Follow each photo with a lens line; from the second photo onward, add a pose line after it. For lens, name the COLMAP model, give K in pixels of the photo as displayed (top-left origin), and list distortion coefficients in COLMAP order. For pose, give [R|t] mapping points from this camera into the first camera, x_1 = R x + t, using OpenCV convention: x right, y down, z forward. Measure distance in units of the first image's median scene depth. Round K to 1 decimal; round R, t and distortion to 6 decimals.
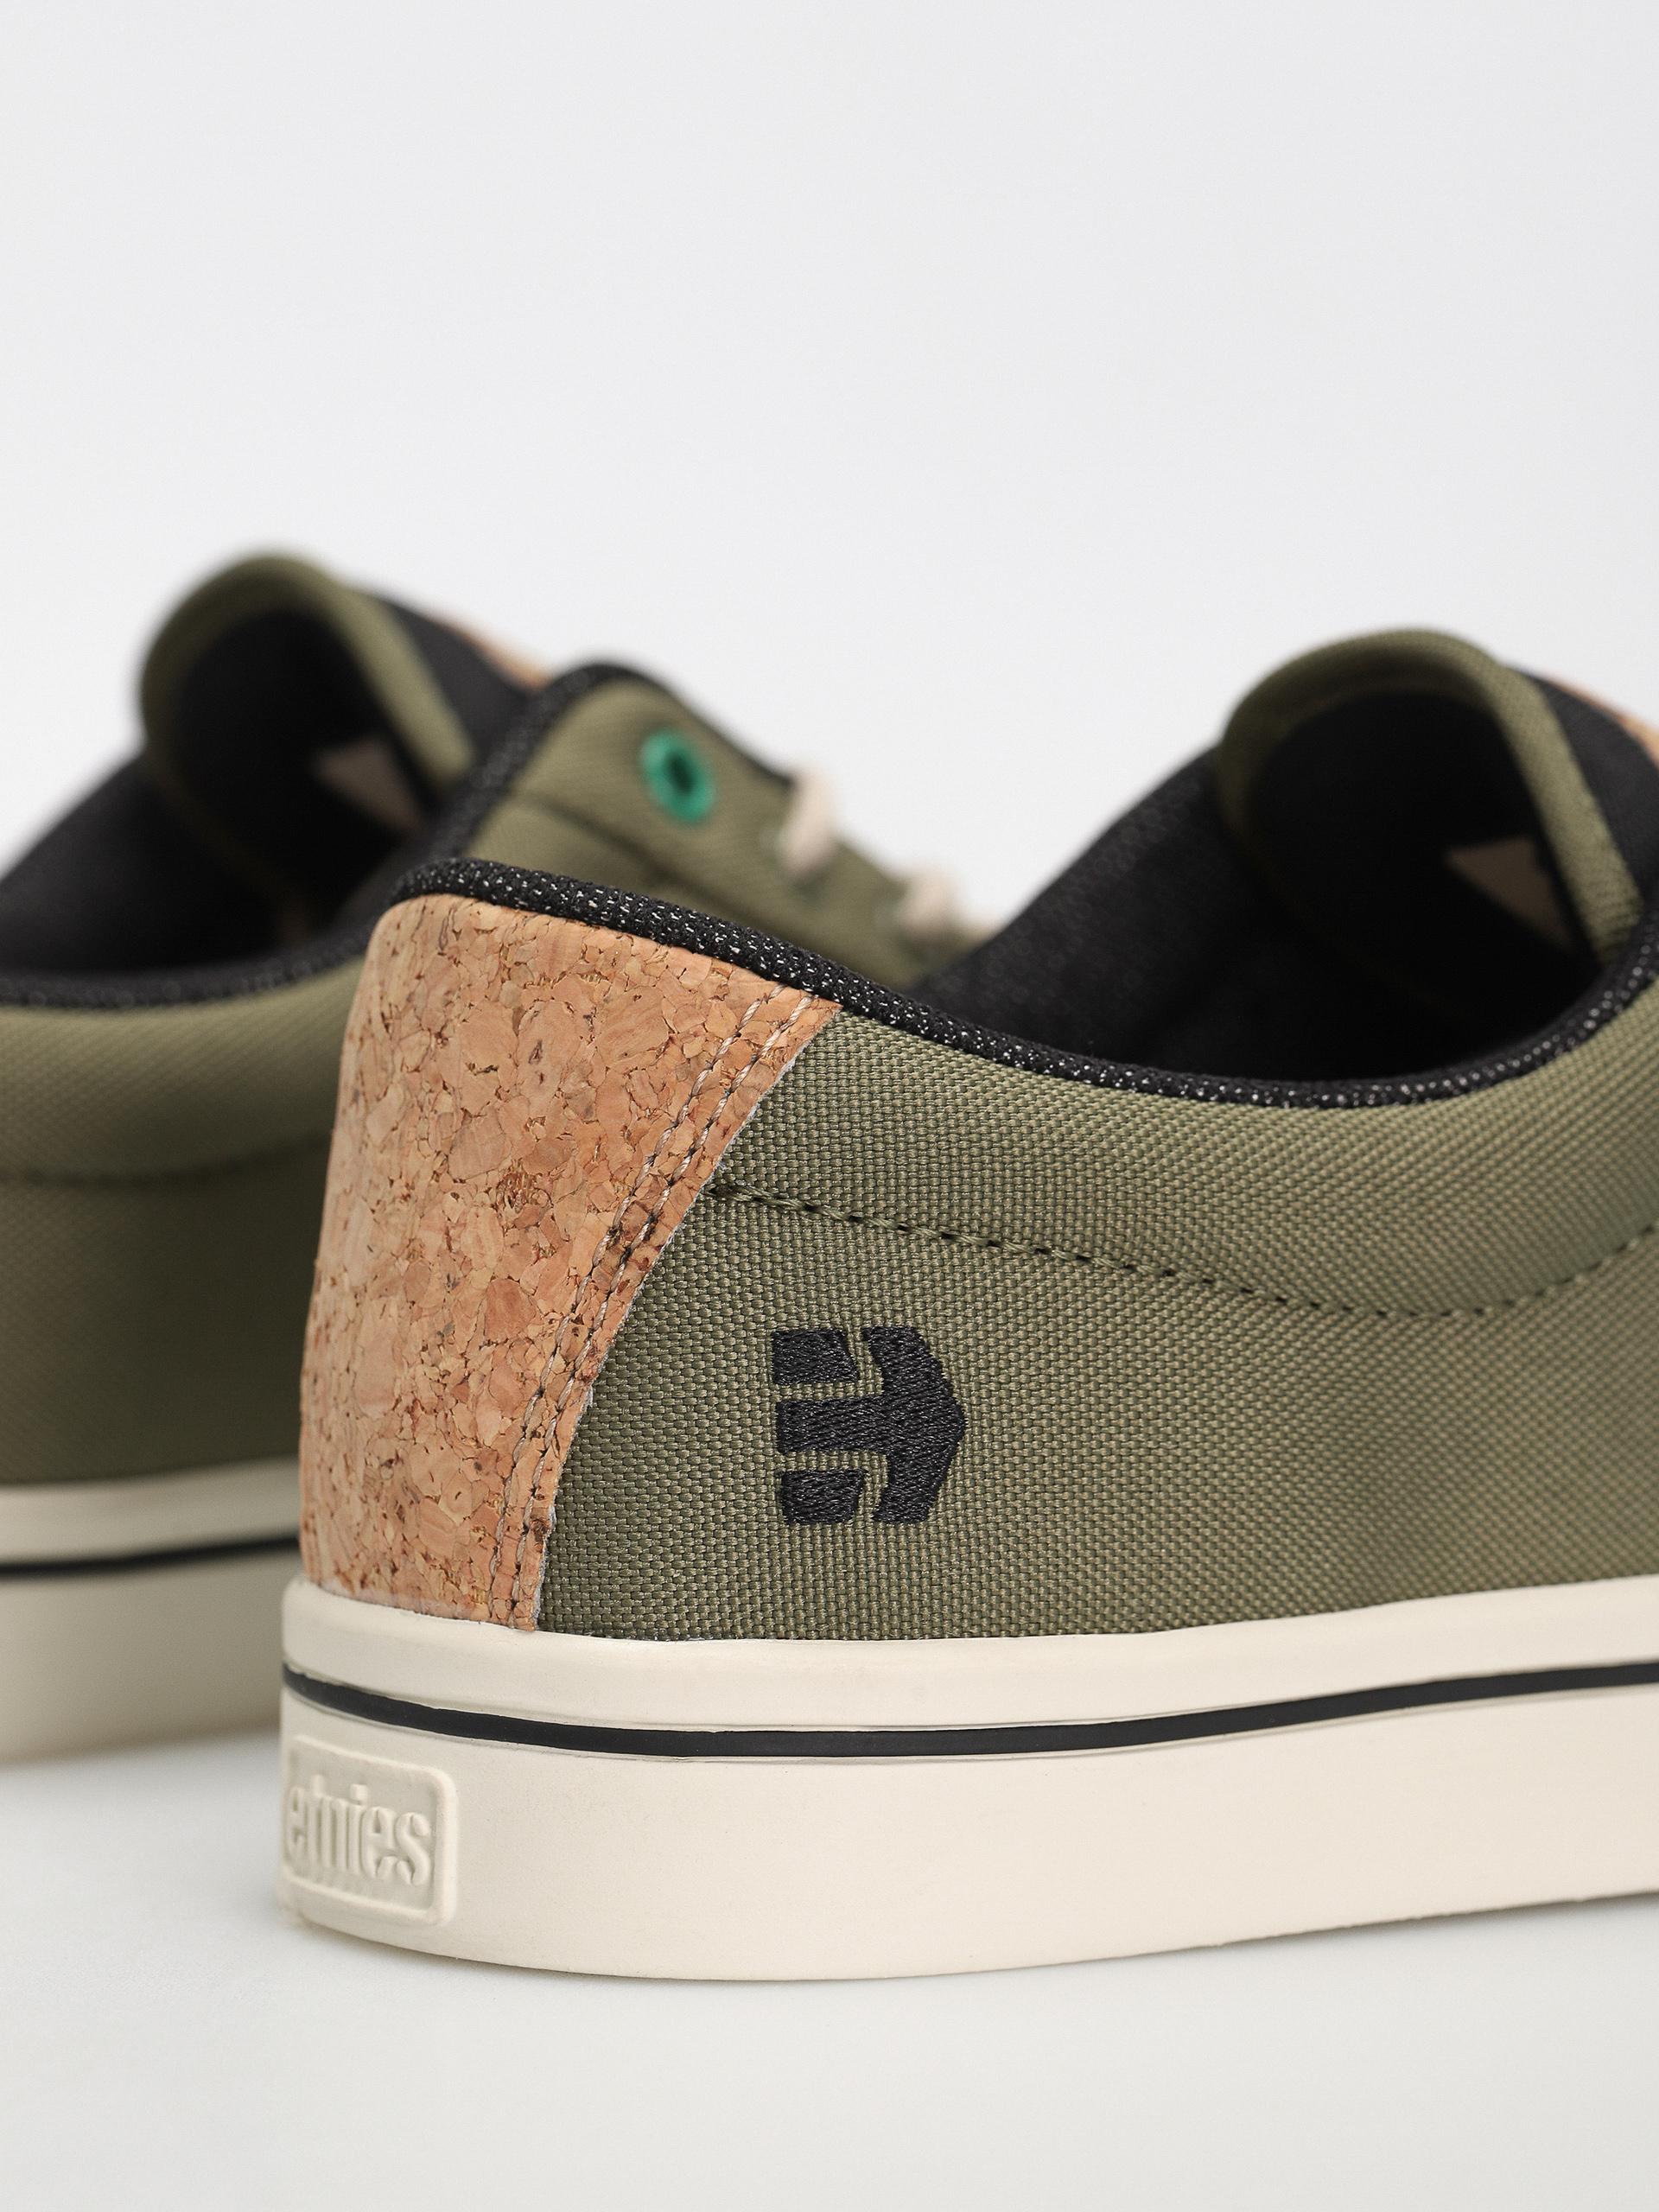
lens RADIAL K [[7384.1, 0, 826.8], [0, 7384.1, 1112.0], [0, 0, 1]] dist [0.186050, 0.000000]
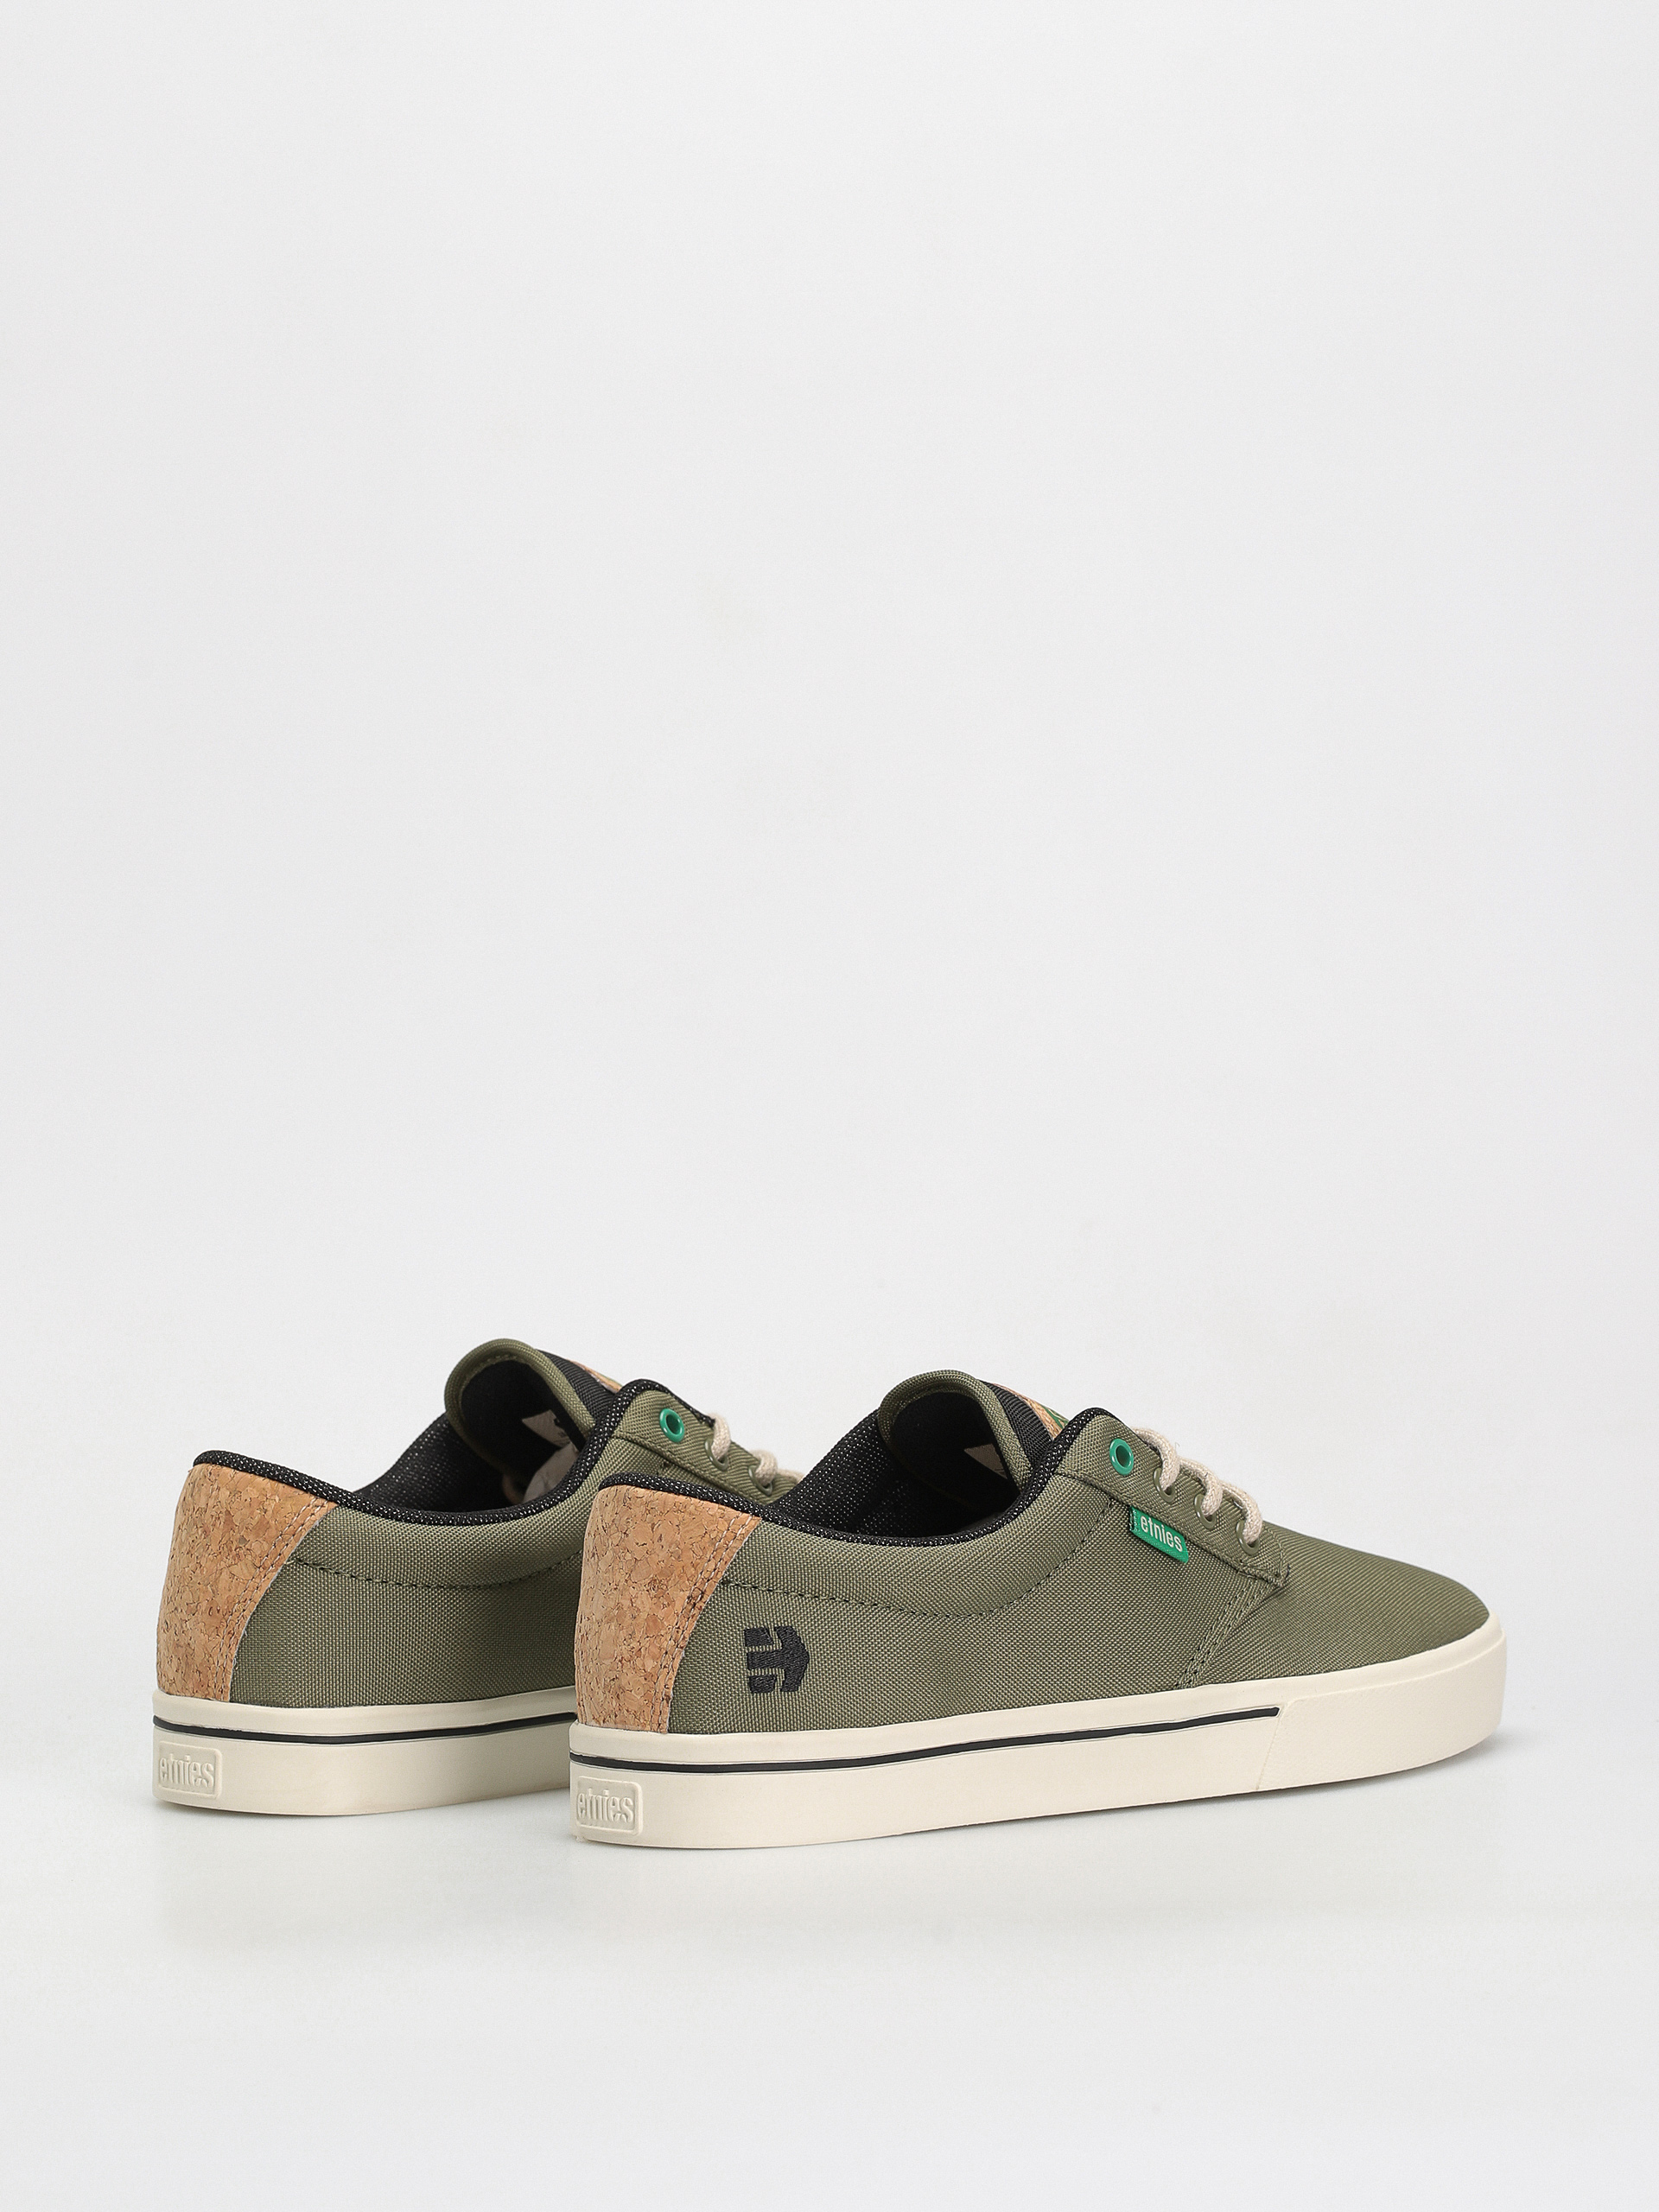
lens RADIAL K [[7384.1, 0, 830.4], [0, 7384.1, 1103.3], [0, 0, 1]] dist [0.186050, 0.000000]
pose [[0.997521, -0.034643, 0.061249, -0.146198], [0.037716, 0.998050, -0.049745, -0.032011], [-0.059406, 0.051932, 0.996882, -1.964552]]
